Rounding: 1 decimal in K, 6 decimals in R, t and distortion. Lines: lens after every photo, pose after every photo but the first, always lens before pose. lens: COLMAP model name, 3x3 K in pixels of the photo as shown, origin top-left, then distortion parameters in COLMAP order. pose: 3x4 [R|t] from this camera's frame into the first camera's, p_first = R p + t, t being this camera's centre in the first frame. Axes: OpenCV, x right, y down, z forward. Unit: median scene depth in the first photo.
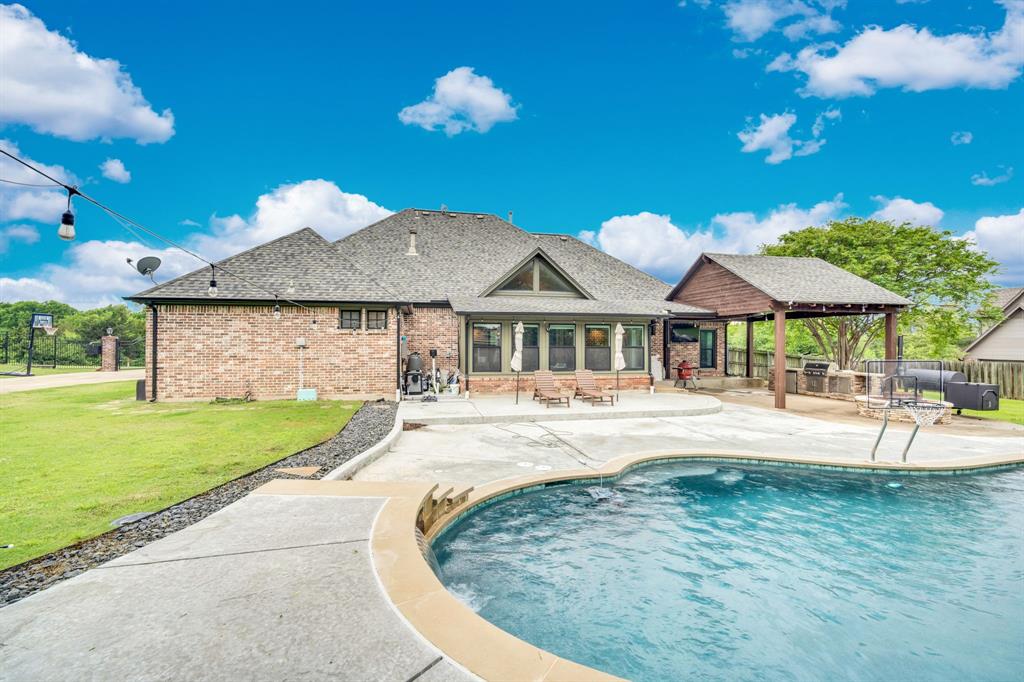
lens RADIAL K [[441.9, 0, 512.0], [0, 441.9, 341.0], [0, 0, 1]] dist [-0.016920, 0.000504]
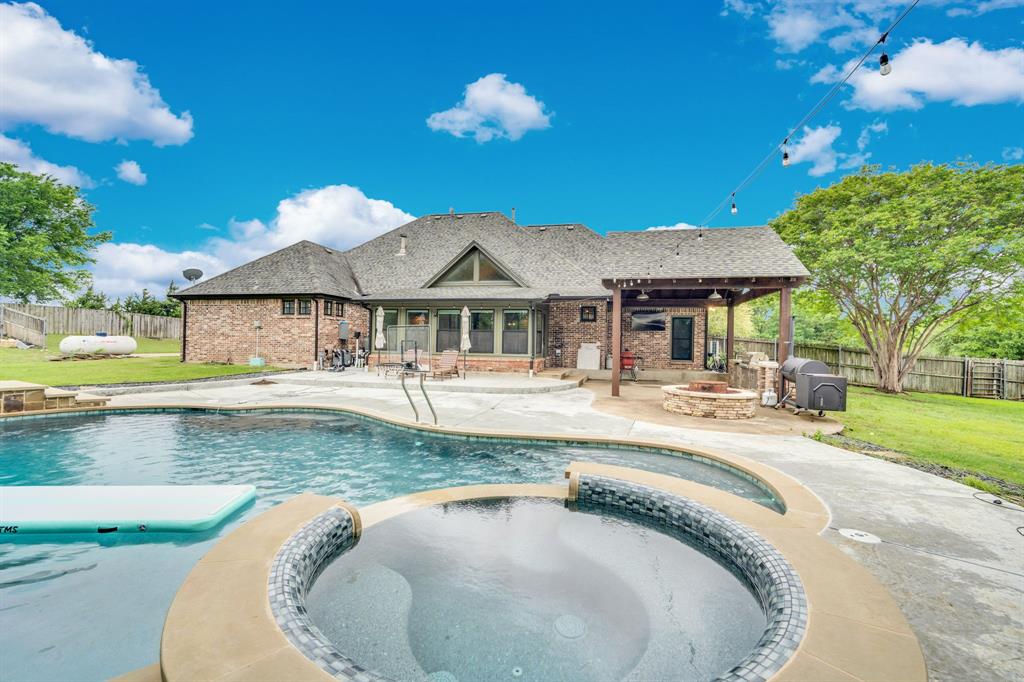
lens RADIAL K [[448.5, 0, 512.0], [0, 448.5, 341.0], [0, 0, 1]] dist [-0.010067, 0.000403]
pose [[0.902592, 0.015904, -0.430203, 0.787626], [-0.013198, 0.999870, 0.009273, 0.029478], [0.430295, -0.002692, 0.902684, 0.059723]]
